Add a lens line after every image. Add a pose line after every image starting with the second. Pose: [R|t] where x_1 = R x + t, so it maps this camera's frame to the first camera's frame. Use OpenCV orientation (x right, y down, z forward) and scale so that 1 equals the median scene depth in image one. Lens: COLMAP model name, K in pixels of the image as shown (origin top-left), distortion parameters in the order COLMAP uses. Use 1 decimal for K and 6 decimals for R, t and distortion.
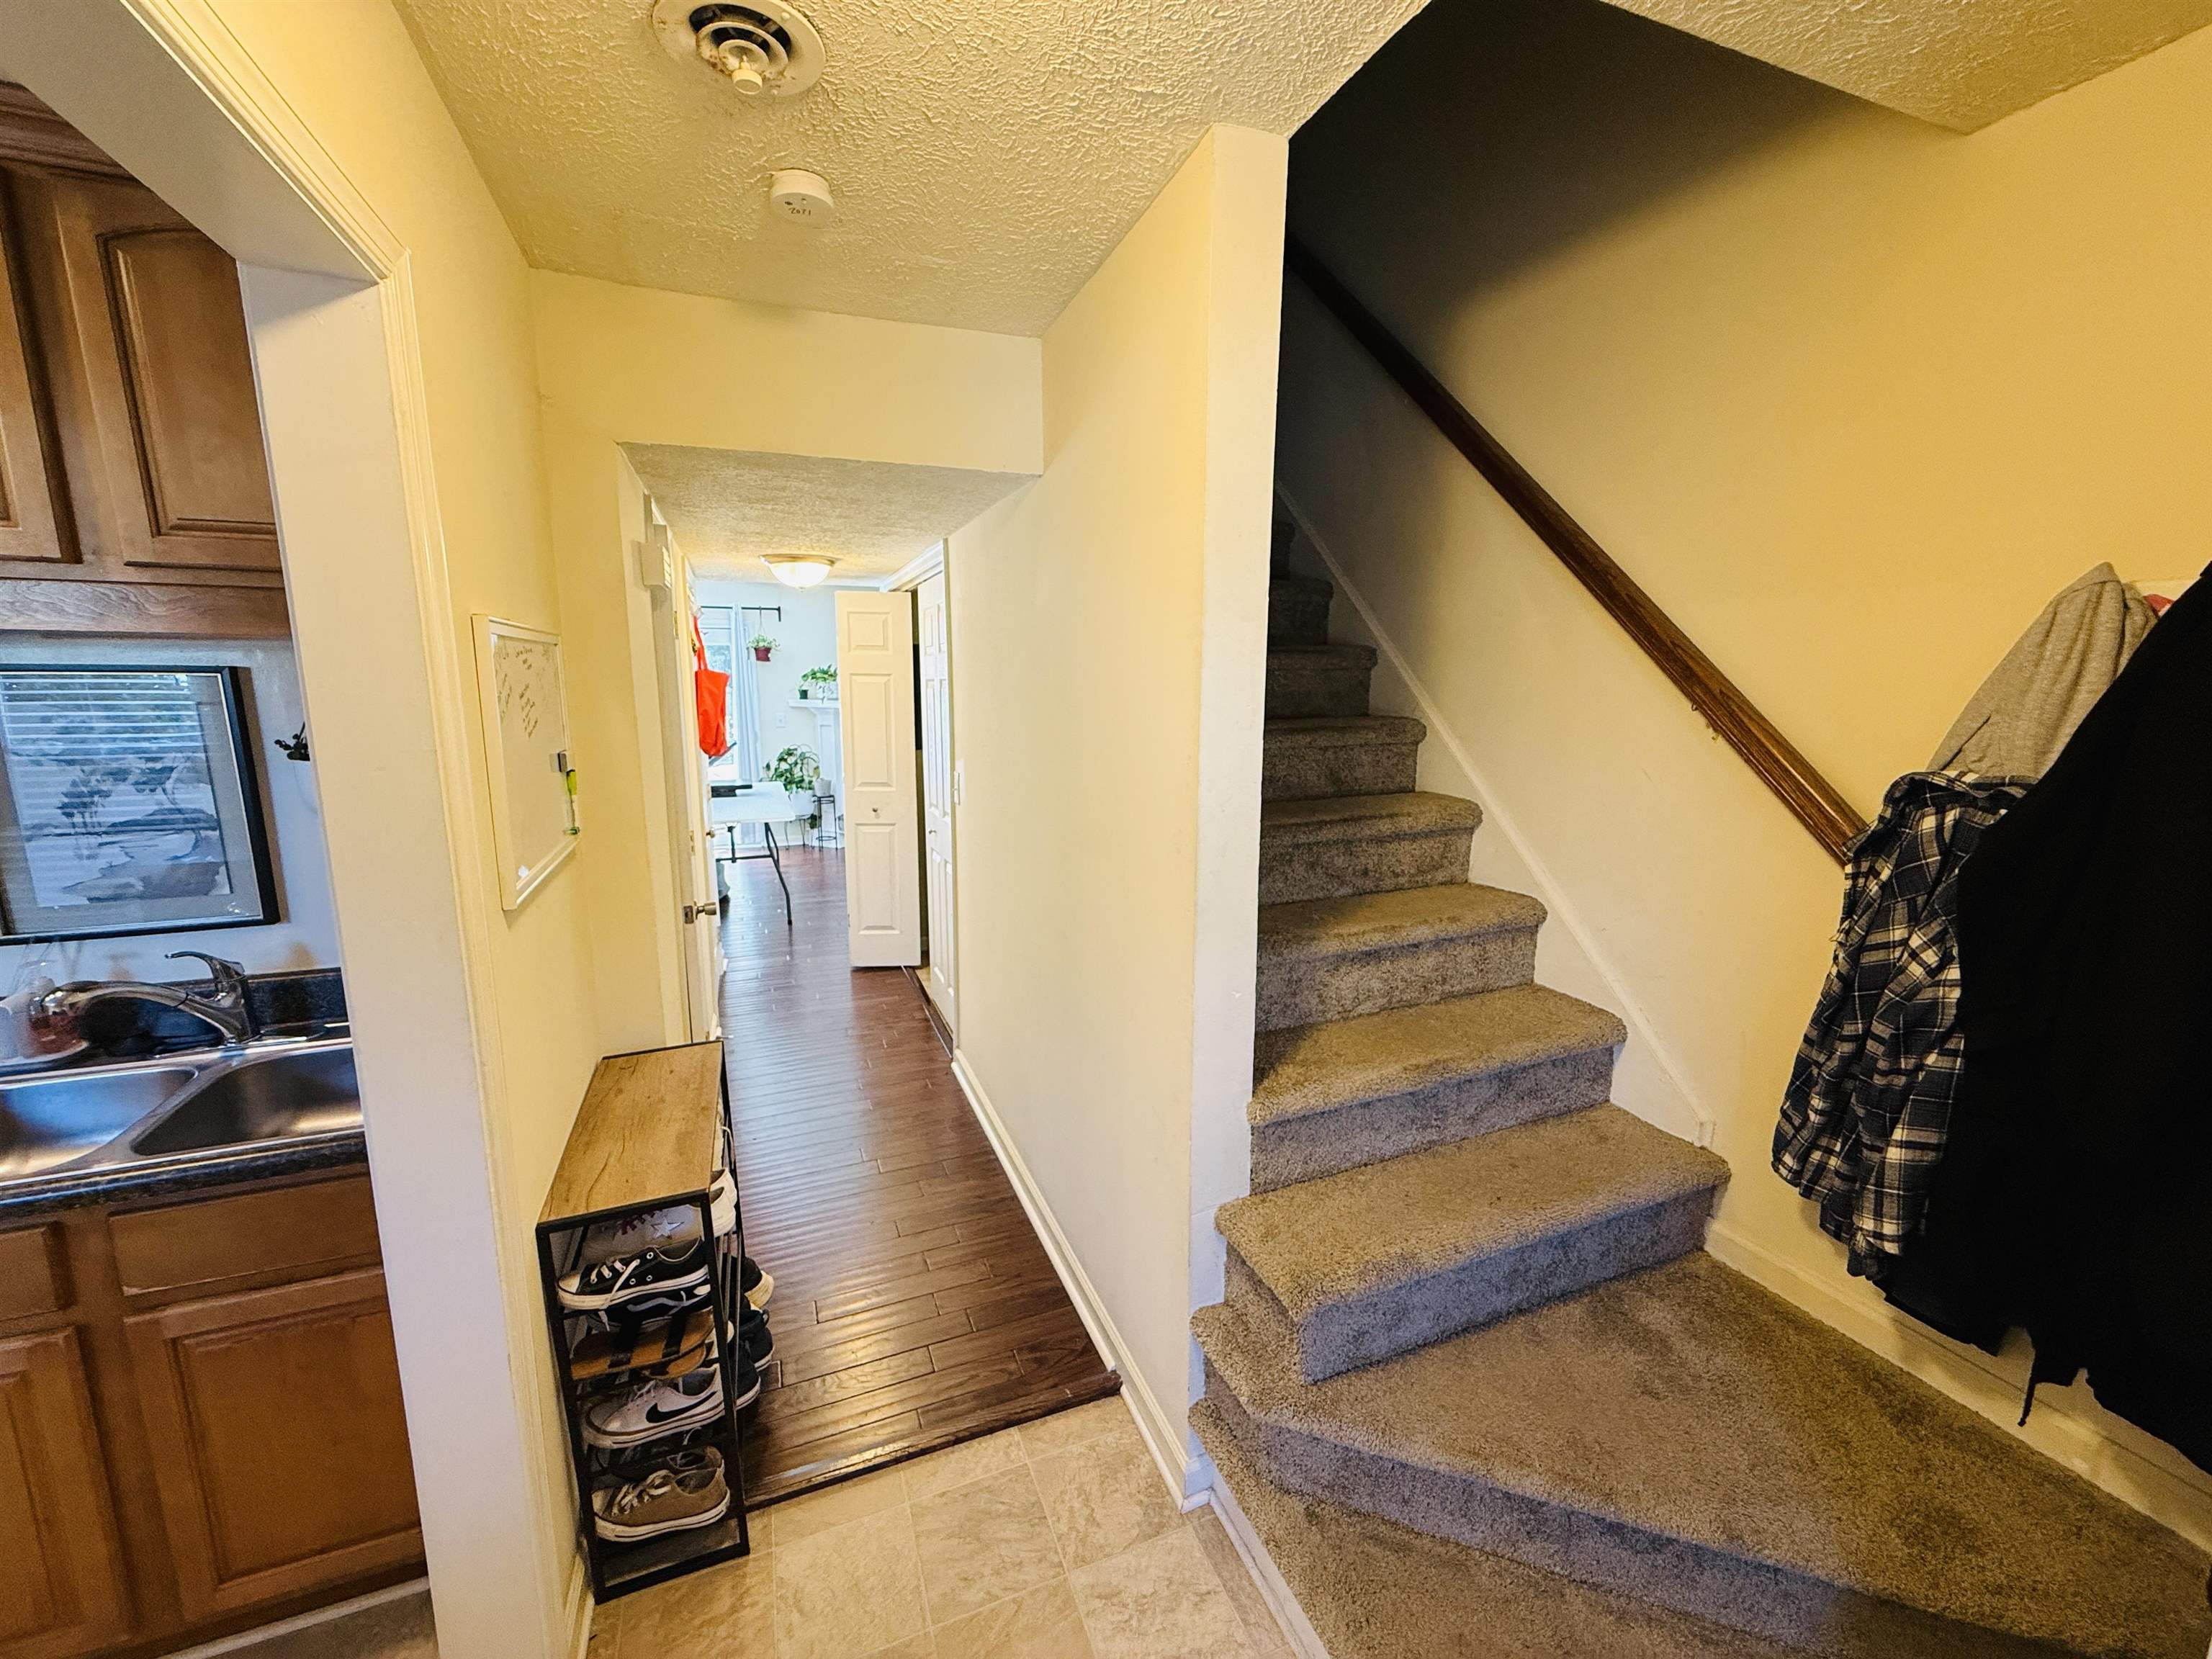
lens RADIAL K [[882.3, 0, 1102.7], [0, 882.3, 831.2], [0, 0, 1]] dist [-0.002166, 0.000966]
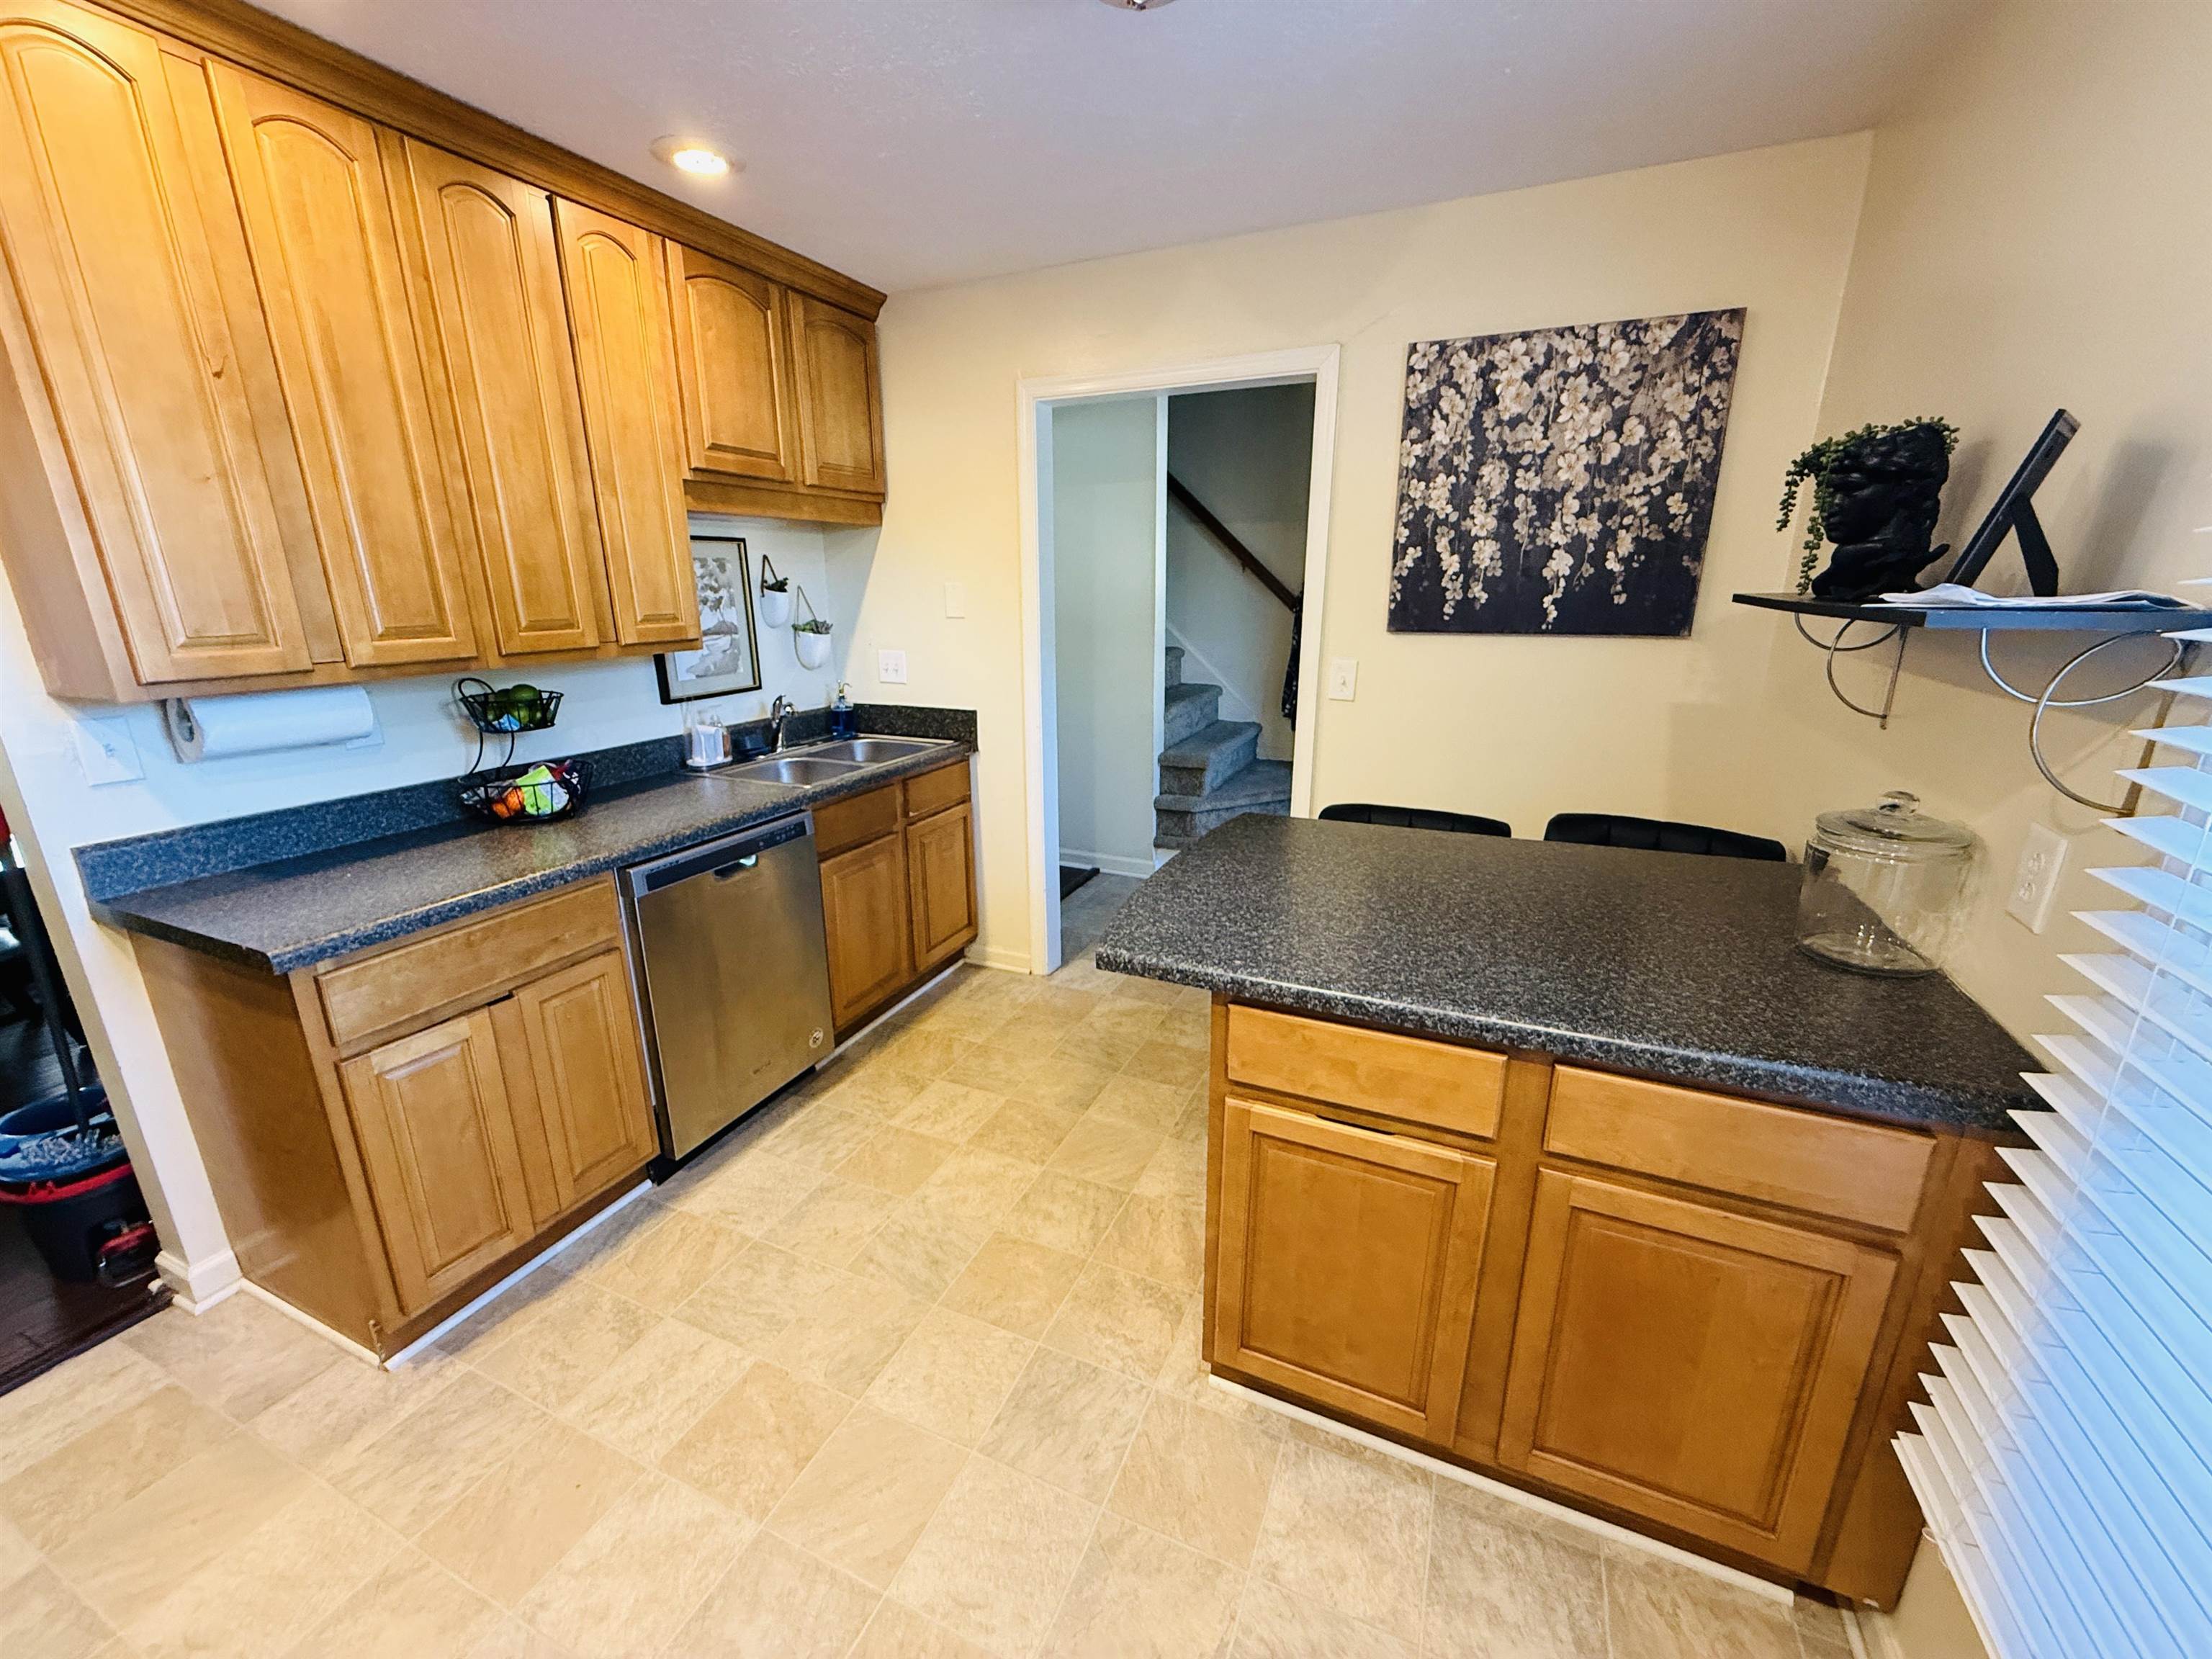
lens RADIAL K [[882.3, 0, 1102.4], [0, 882.3, 838.6], [0, 0, 1]] dist [-0.002166, 0.000966]
pose [[0.708289, -0.208952, 0.674289, -1.905941], [0.132648, 0.977569, 0.163597, 0.221773], [-0.693347, -0.026431, 0.720119, -0.838967]]
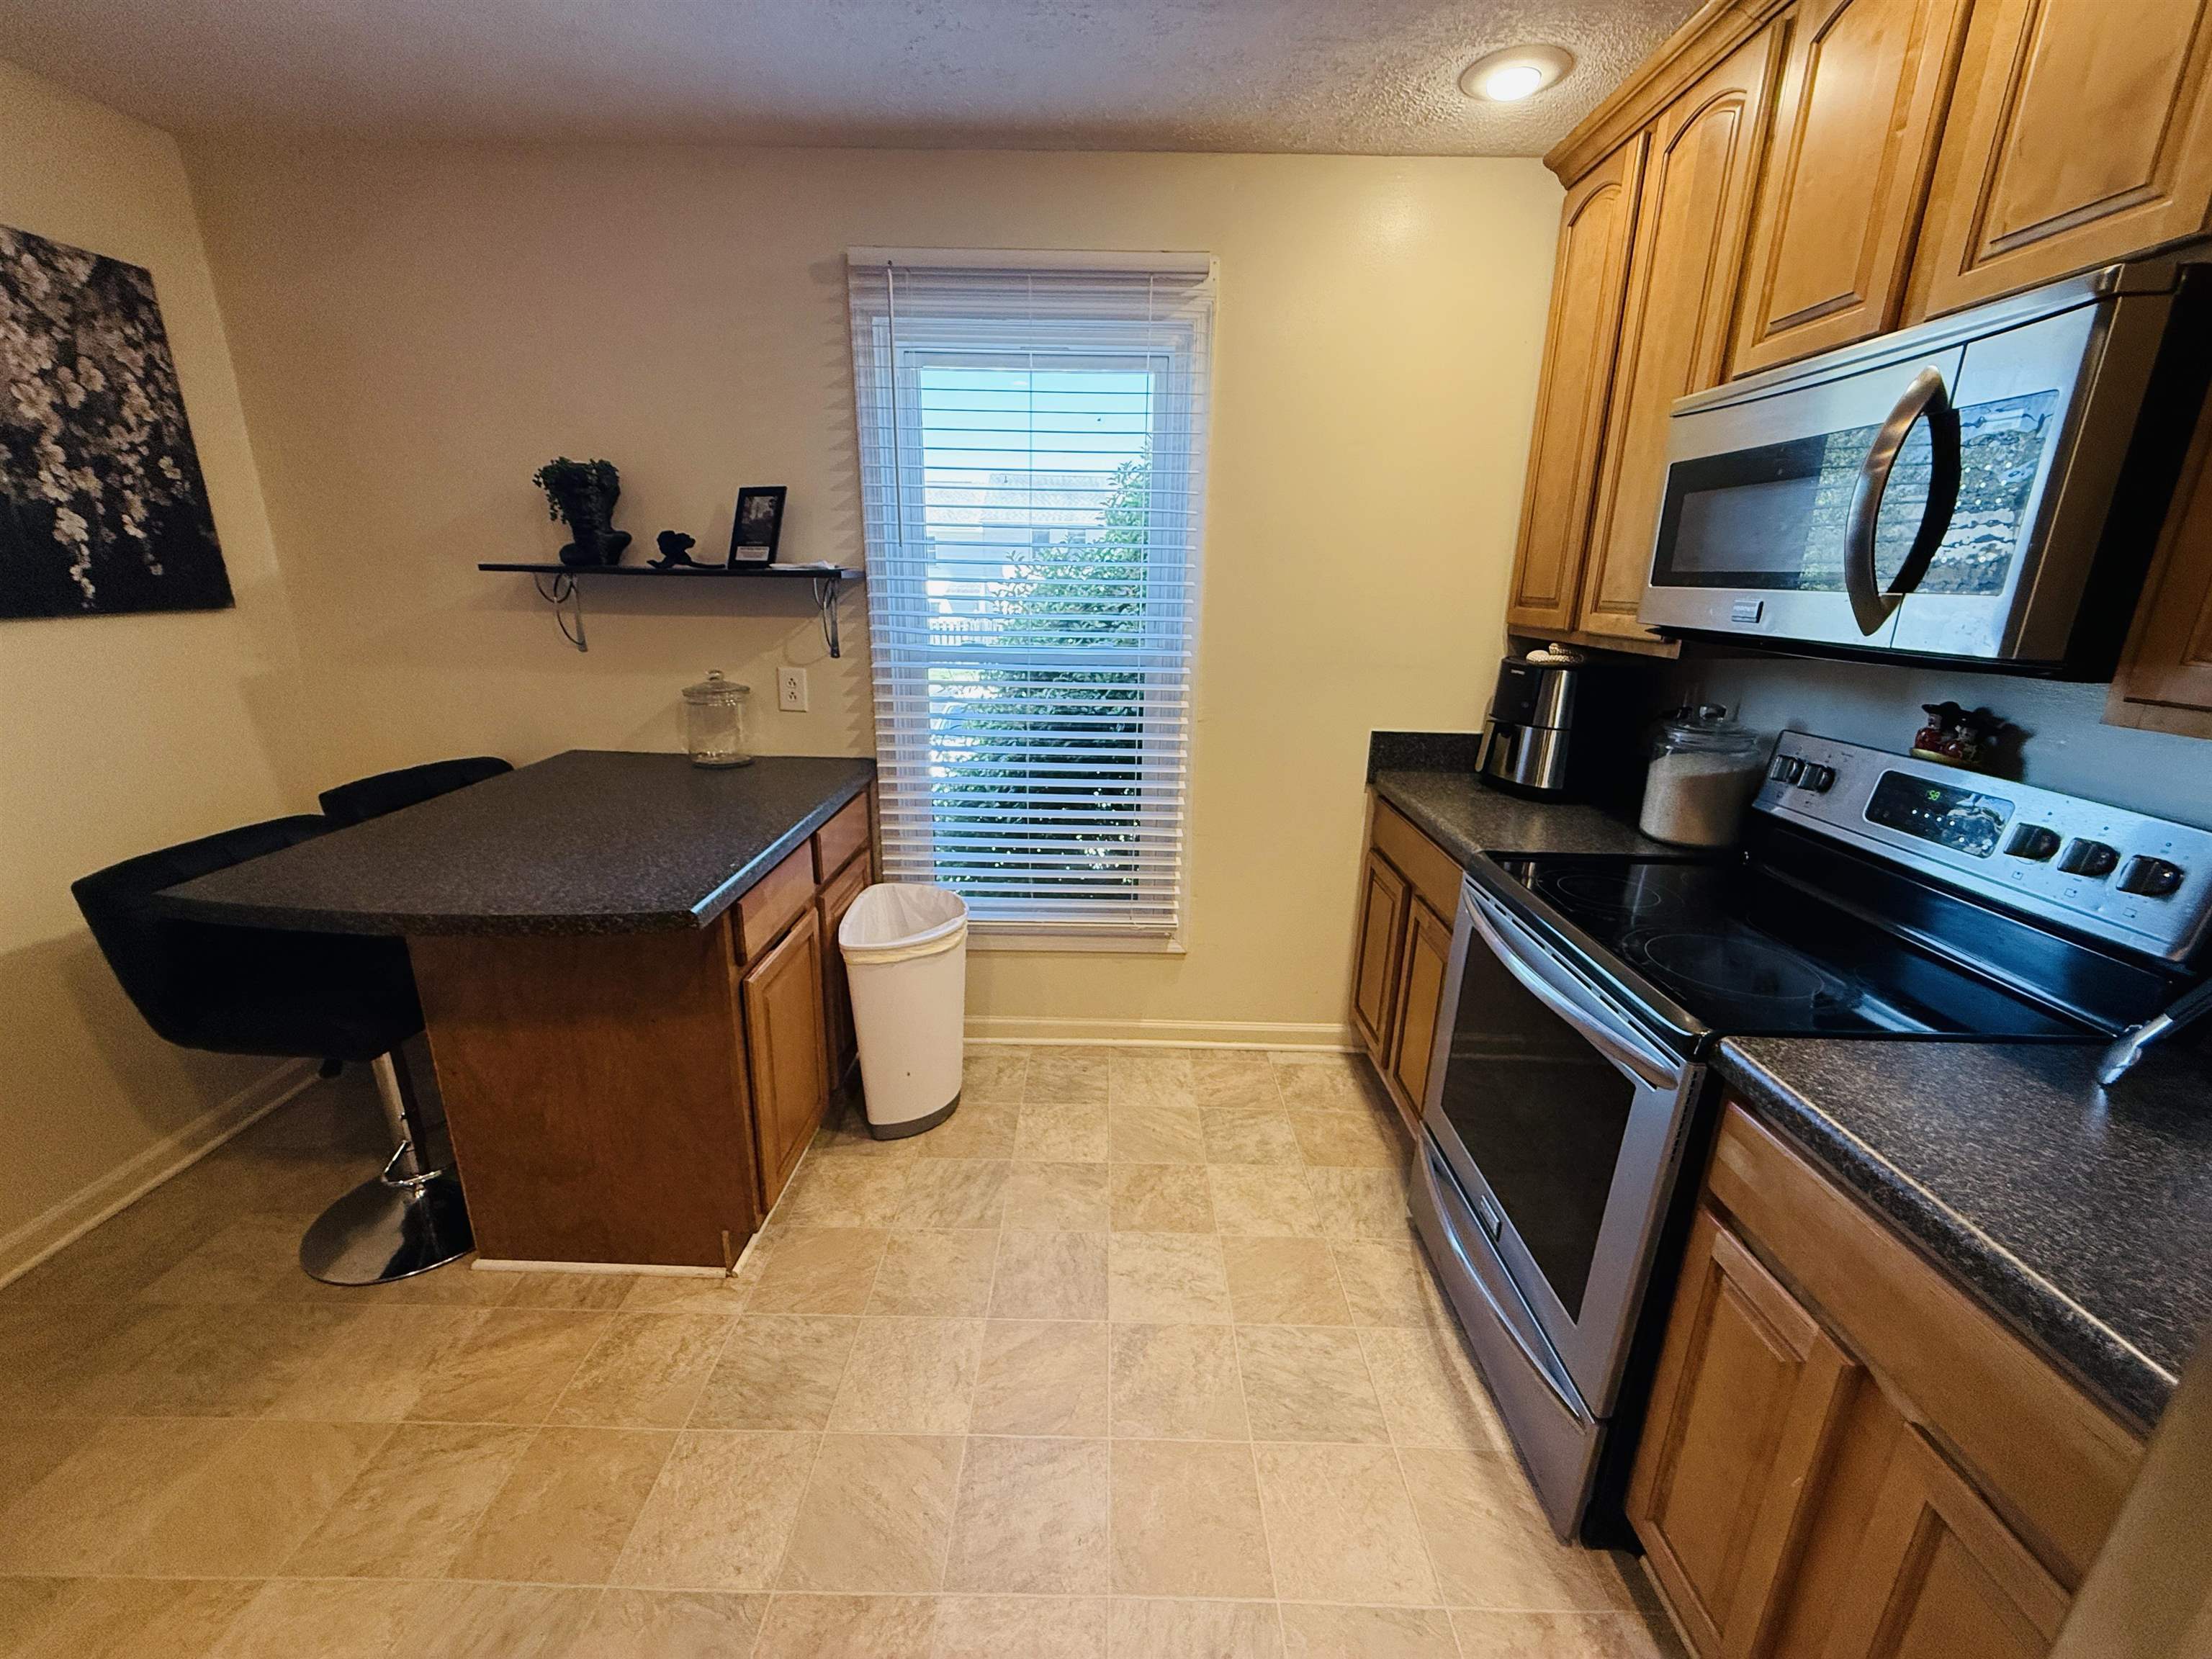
lens RADIAL K [[882.3, 0, 1100.6], [0, 882.3, 836.9], [0, 0, 1]] dist [-0.002166, 0.000966]
pose [[-0.927879, -0.126521, 0.350762, -2.028538], [0.044202, 0.896724, 0.440378, 0.026209], [-0.370253, 0.424122, -0.826458, 0.370653]]
